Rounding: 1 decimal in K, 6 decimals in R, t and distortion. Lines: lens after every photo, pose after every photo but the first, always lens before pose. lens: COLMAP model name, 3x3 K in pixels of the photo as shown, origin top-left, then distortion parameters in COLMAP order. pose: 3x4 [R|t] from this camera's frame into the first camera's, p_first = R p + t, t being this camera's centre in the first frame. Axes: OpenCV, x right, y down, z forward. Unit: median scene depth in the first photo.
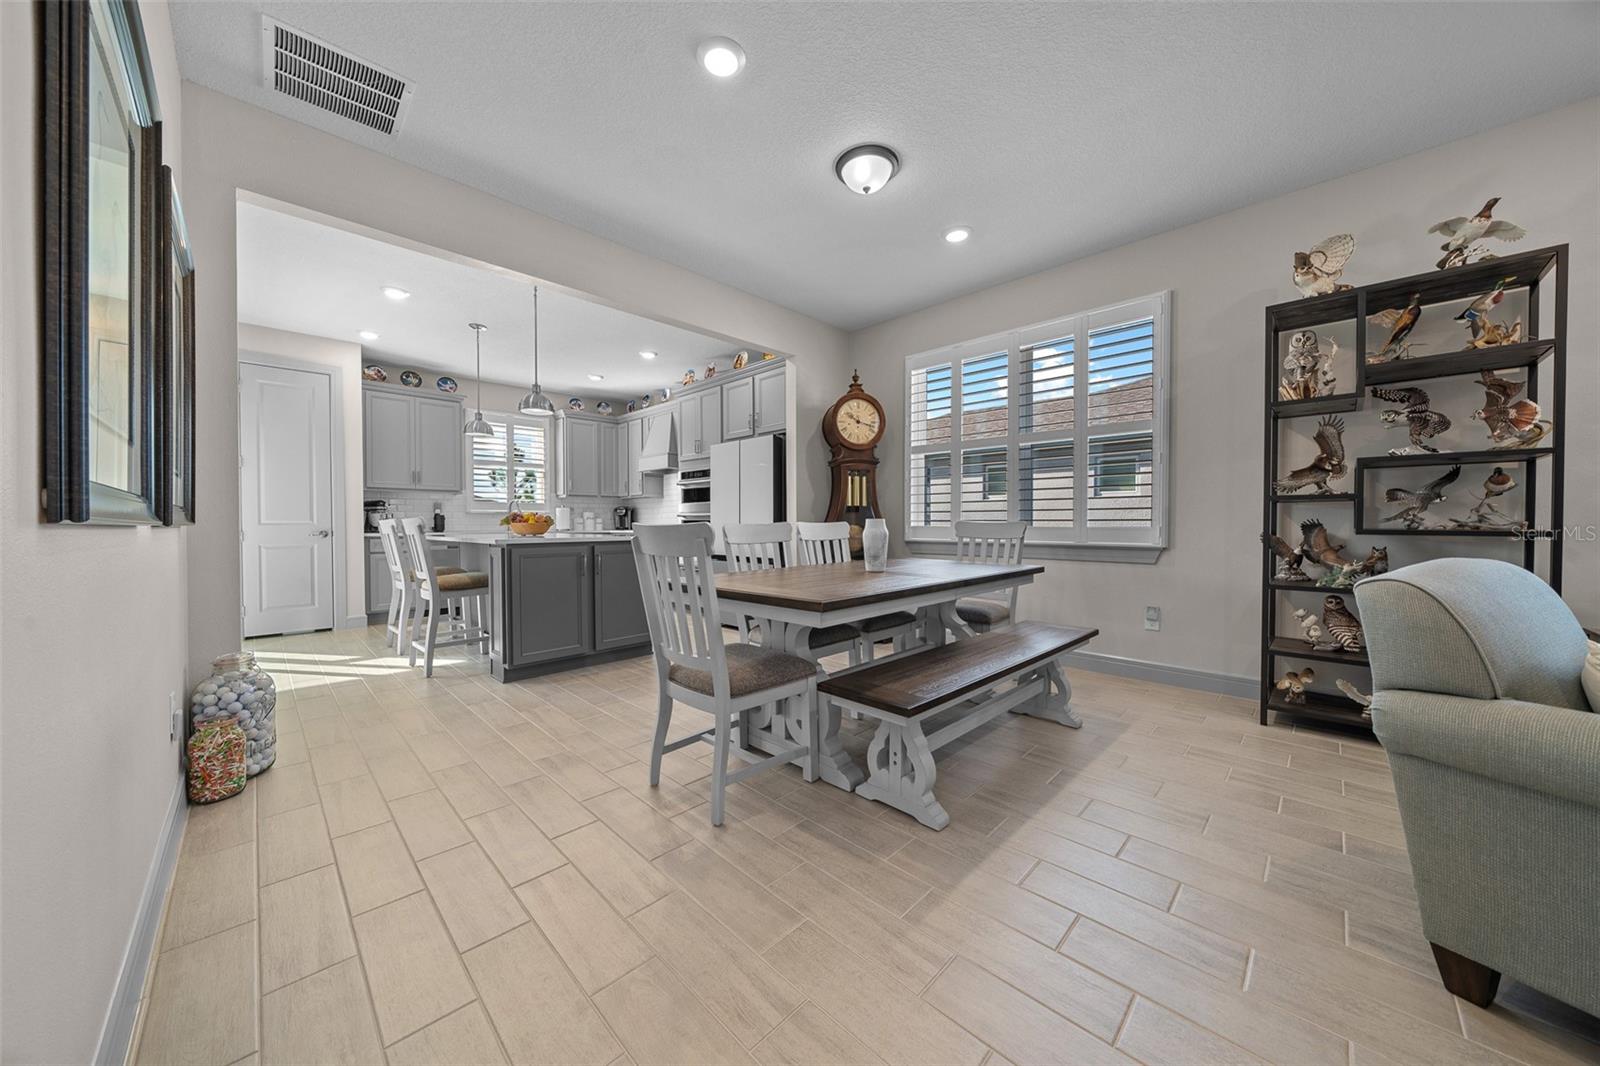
lens RADIAL K [[545.0, 0, 798.0], [0, 545.0, 532.8], [0, 0, 1]] dist [-0.002050, -0.000052]
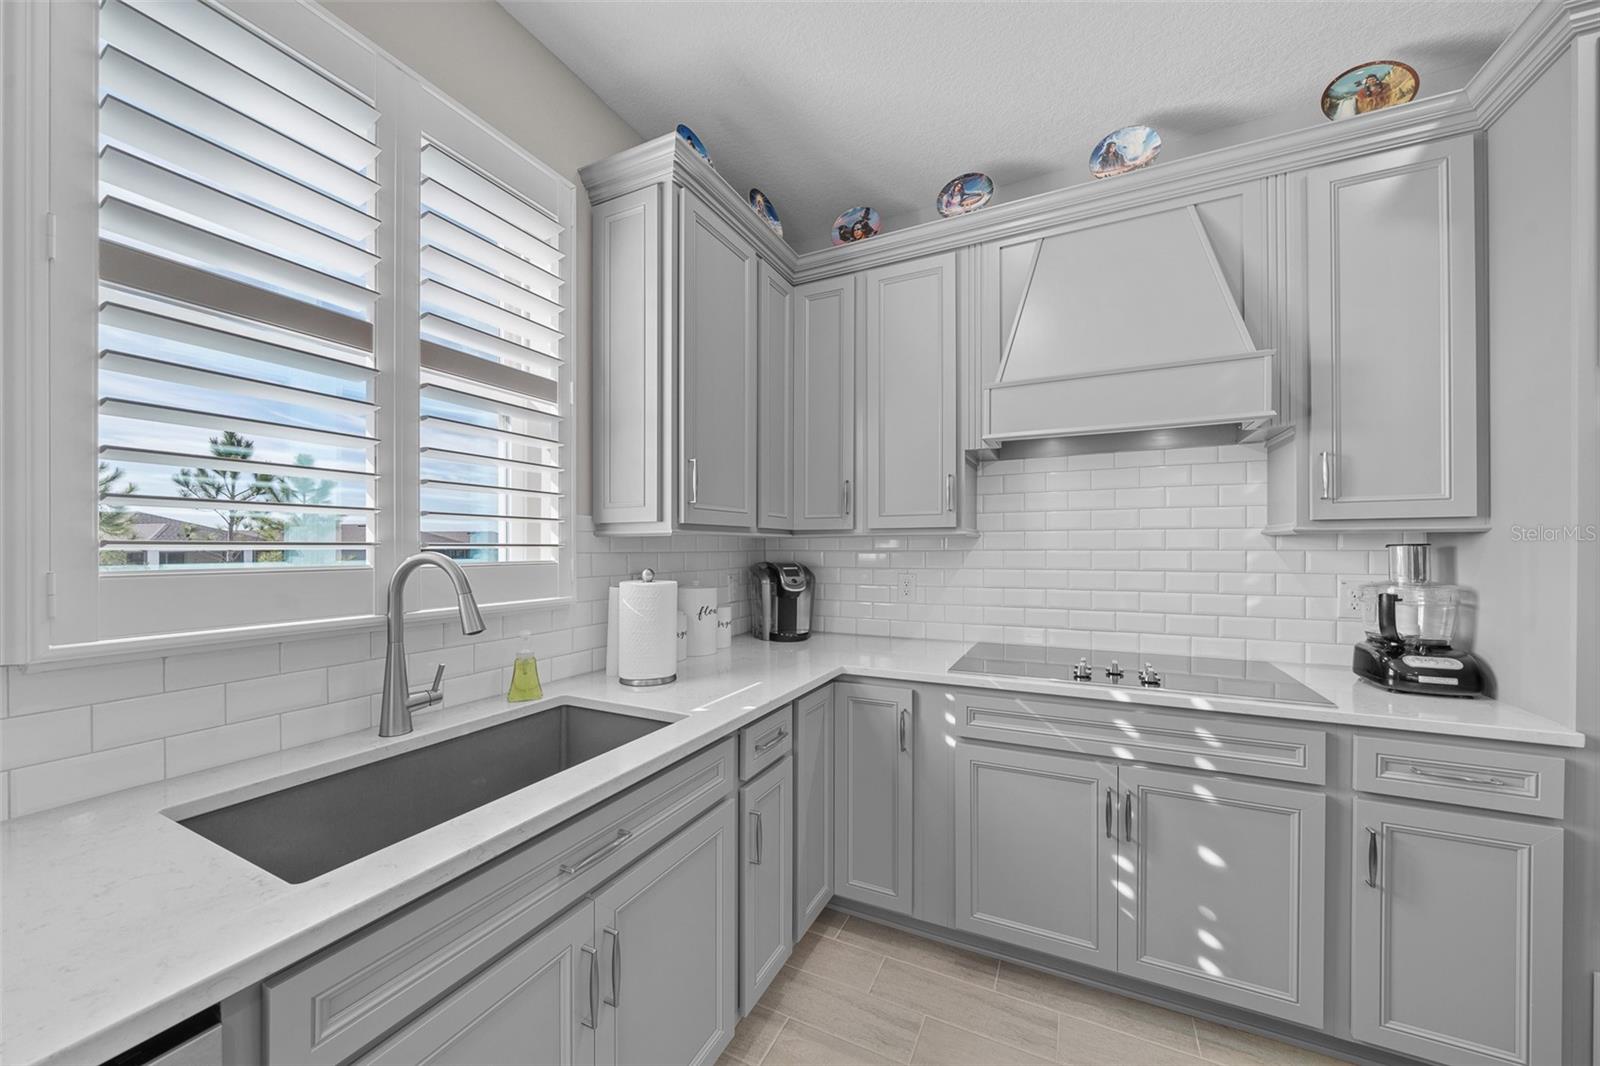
lens RADIAL K [[587.3, 0, 727.5], [0, 587.3, 548.2], [0, 0, 1]] dist [-0.005624, -0.000173]
pose [[0.969386, 0.002226, 0.245533, -0.989716], [0.002221, 0.999839, -0.017832, -0.115158], [-0.245533, 0.017831, 0.969224, 1.574514]]
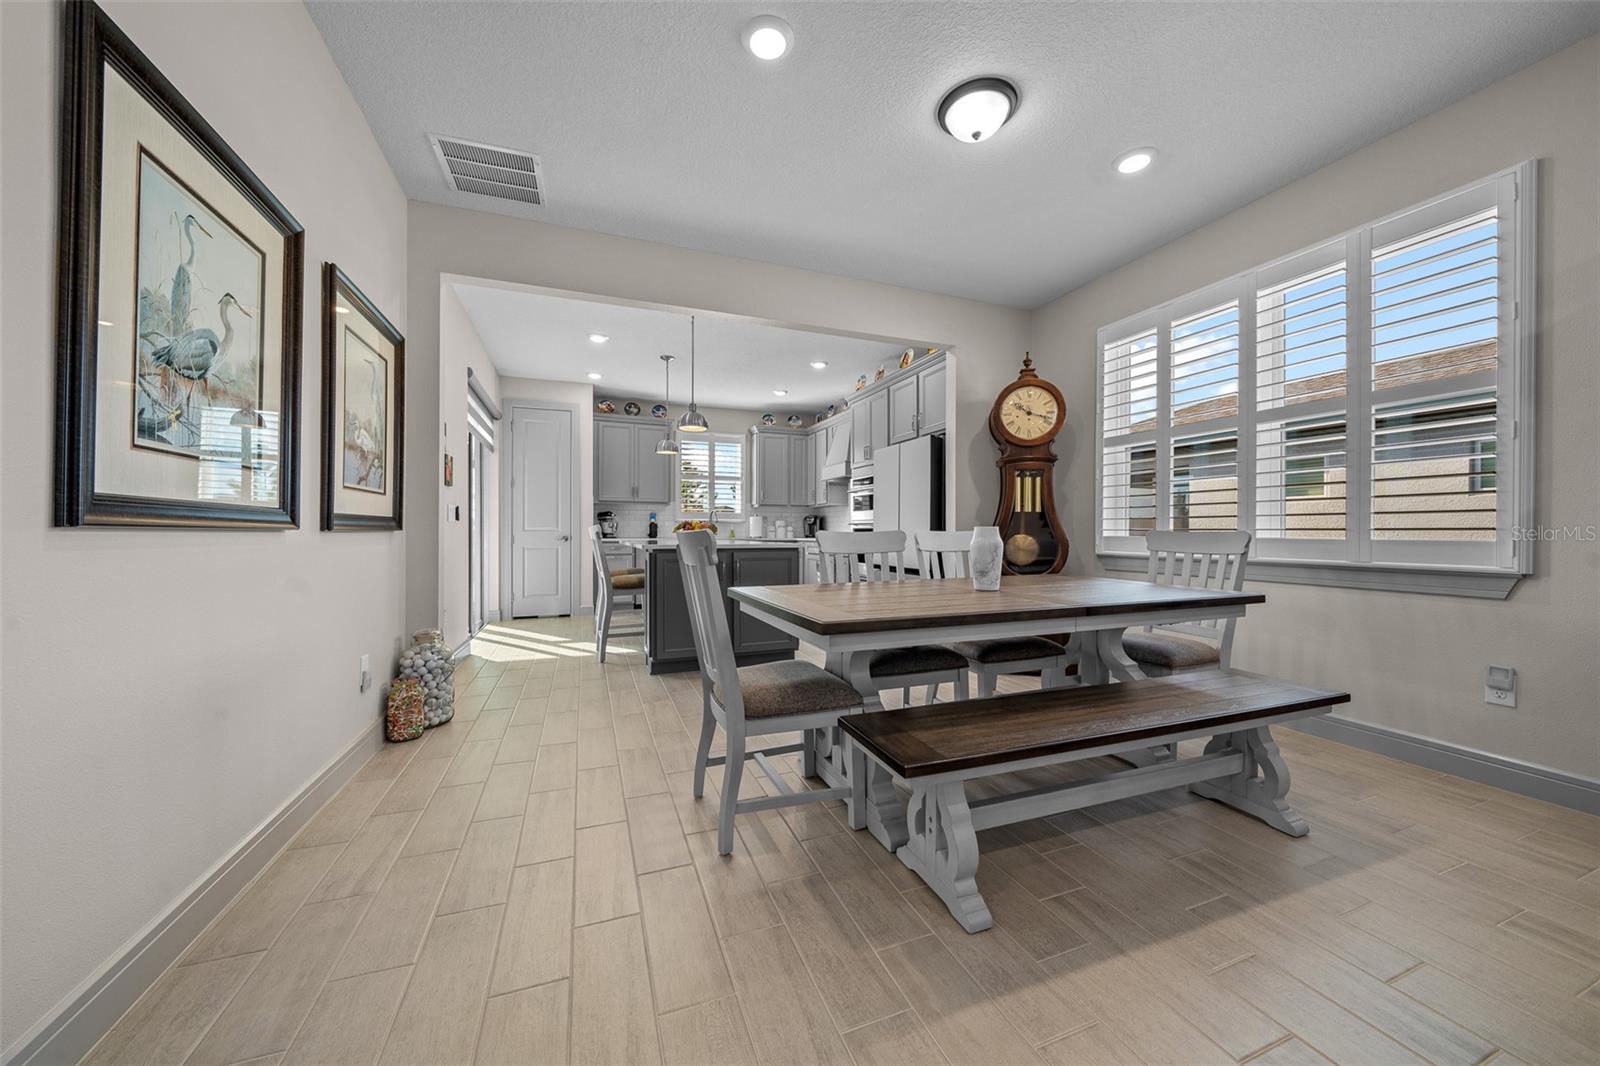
lens RADIAL K [[548.4, 0, 806.6], [0, 548.4, 534.2], [0, 0, 1]] dist [-0.002760, -0.000243]
pose [[0.911493, 0.006556, -0.411263, 0.218877], [-0.012262, 0.999862, -0.011238, -0.001130], [0.411132, 0.015287, 0.911448, 0.118746]]
